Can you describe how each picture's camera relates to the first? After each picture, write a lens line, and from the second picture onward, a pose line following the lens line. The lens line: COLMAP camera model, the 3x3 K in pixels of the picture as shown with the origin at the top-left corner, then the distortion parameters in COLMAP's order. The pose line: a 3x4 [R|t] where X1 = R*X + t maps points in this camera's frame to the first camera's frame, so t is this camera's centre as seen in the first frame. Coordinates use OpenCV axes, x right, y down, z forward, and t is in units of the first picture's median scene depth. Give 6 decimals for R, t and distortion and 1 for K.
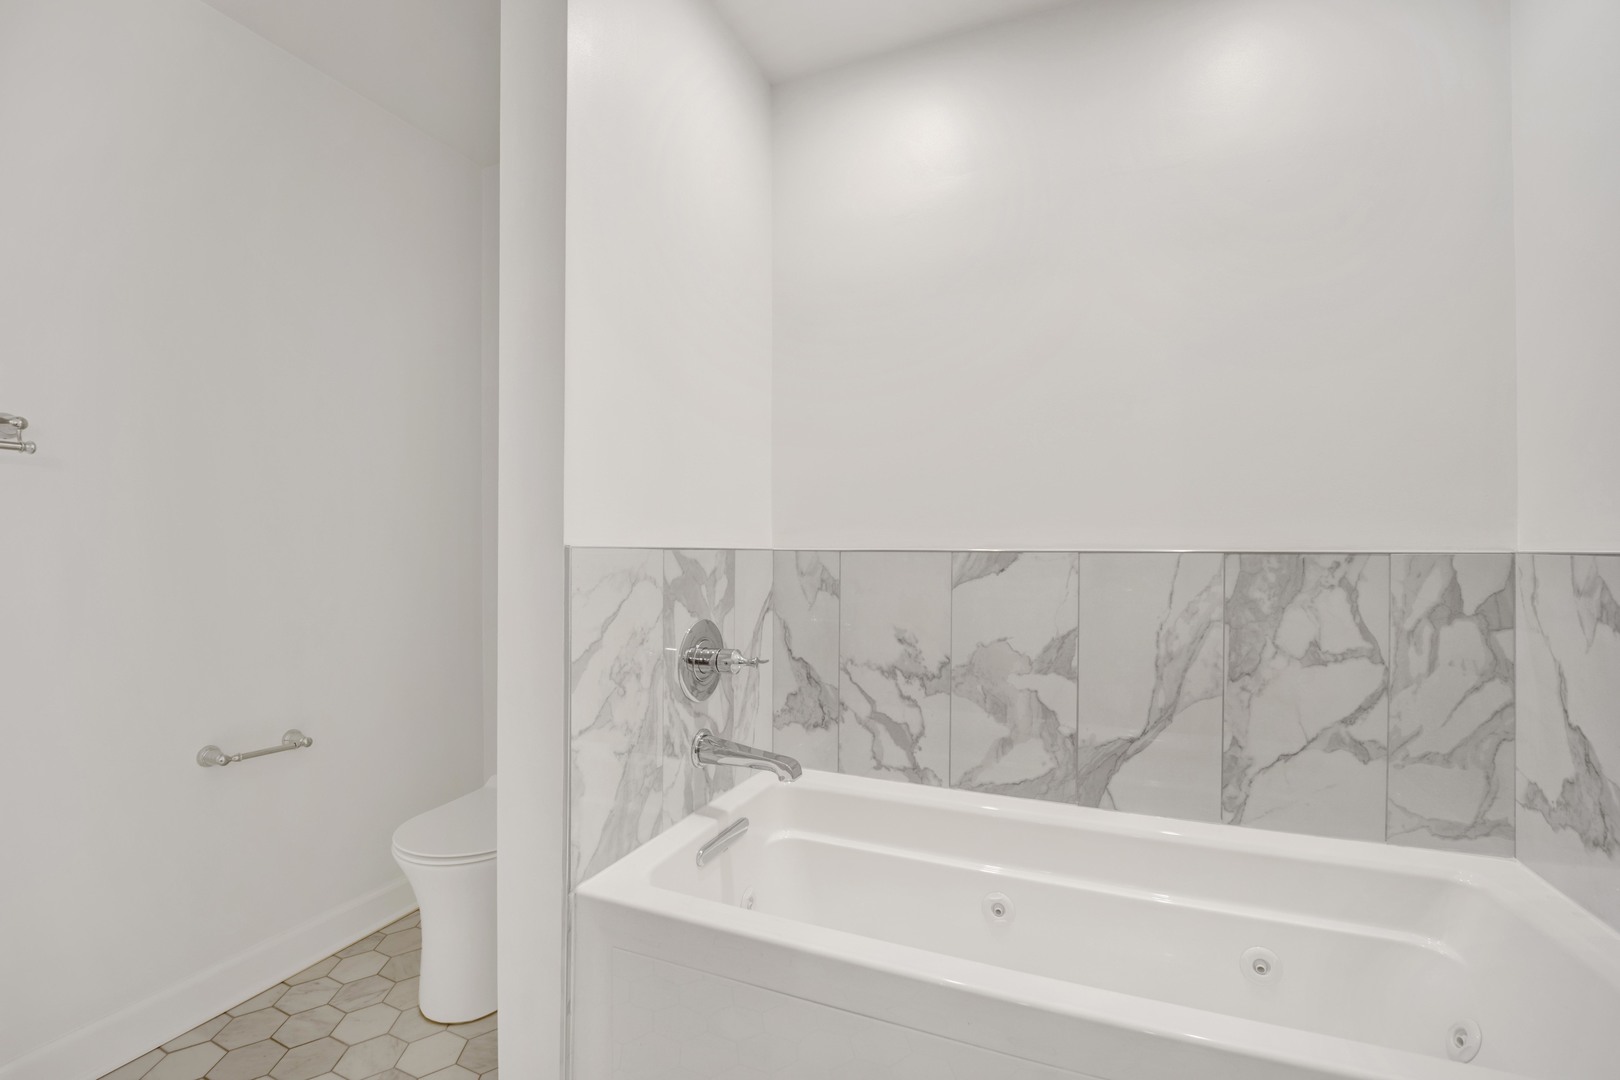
lens RADIAL K [[684.3, 0, 807.3], [0, 684.3, 531.7], [0, 0, 1]] dist [-0.010322, -0.008414]
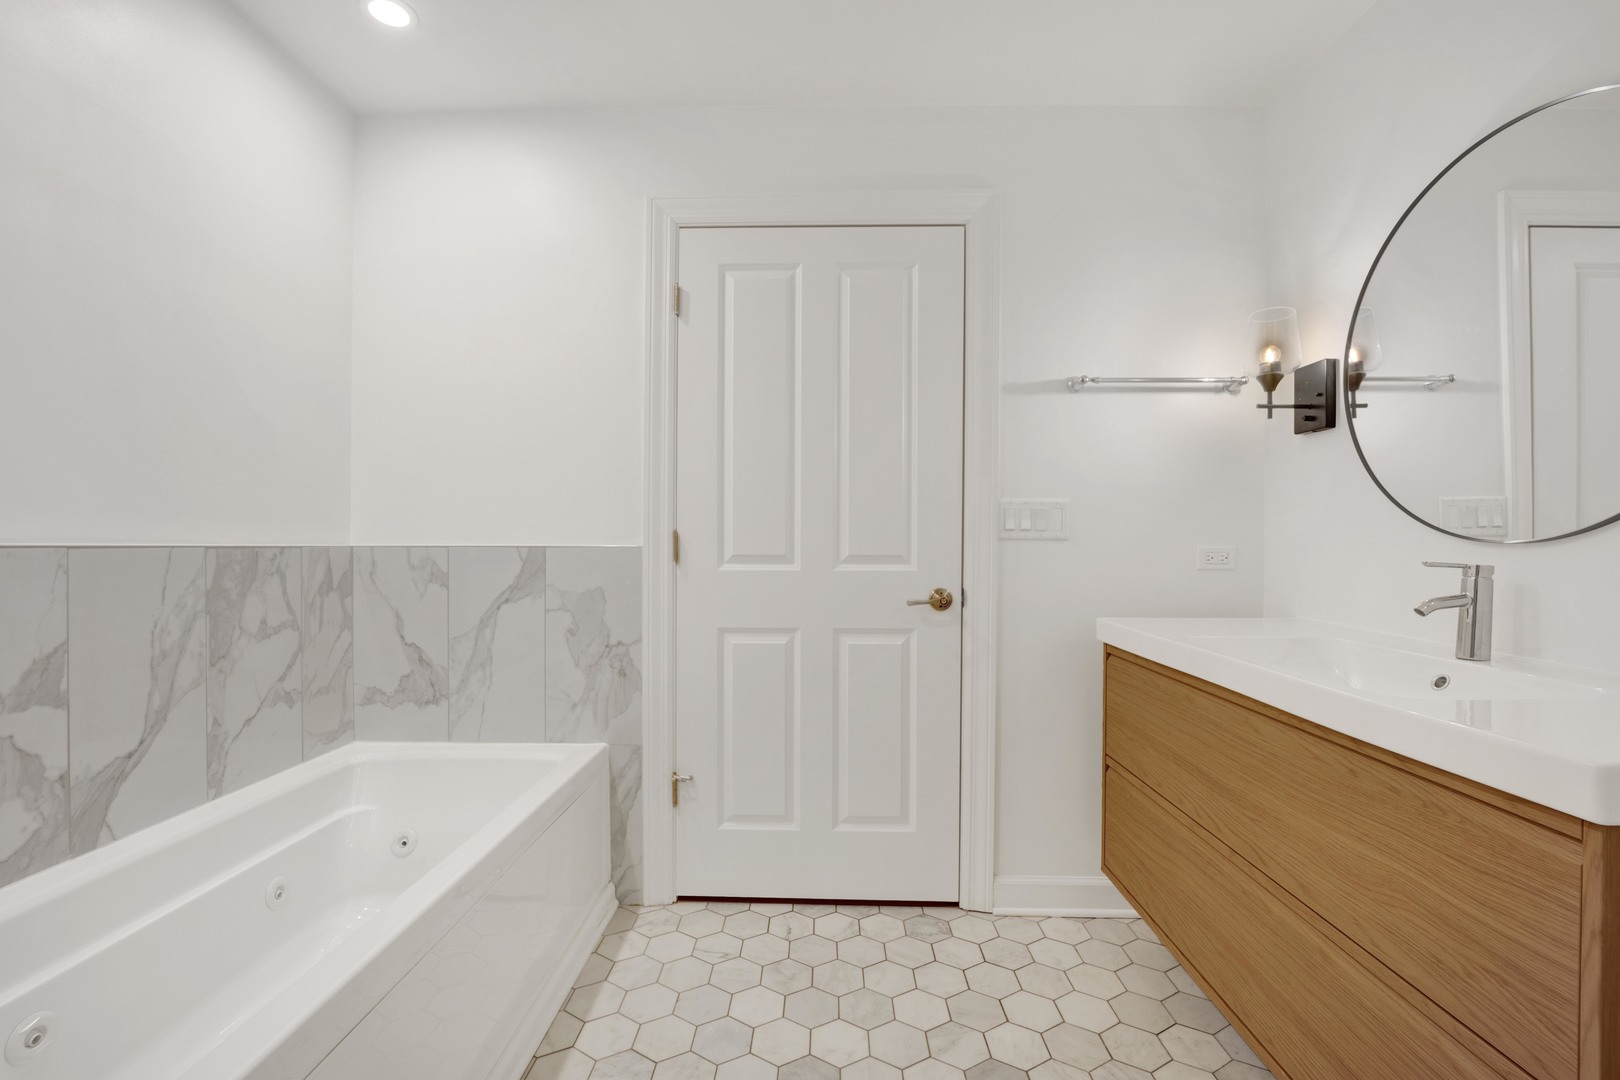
lens RADIAL K [[692.0, 0, 824.1], [0, 692.0, 546.1], [0, 0, 1]] dist [-0.024010, 0.000311]
pose [[-0.384618, 0.001368, 0.923075, -0.738433], [-0.015312, 0.999852, -0.007862, 0.023352], [-0.922949, -0.017158, -0.384540, 0.524783]]
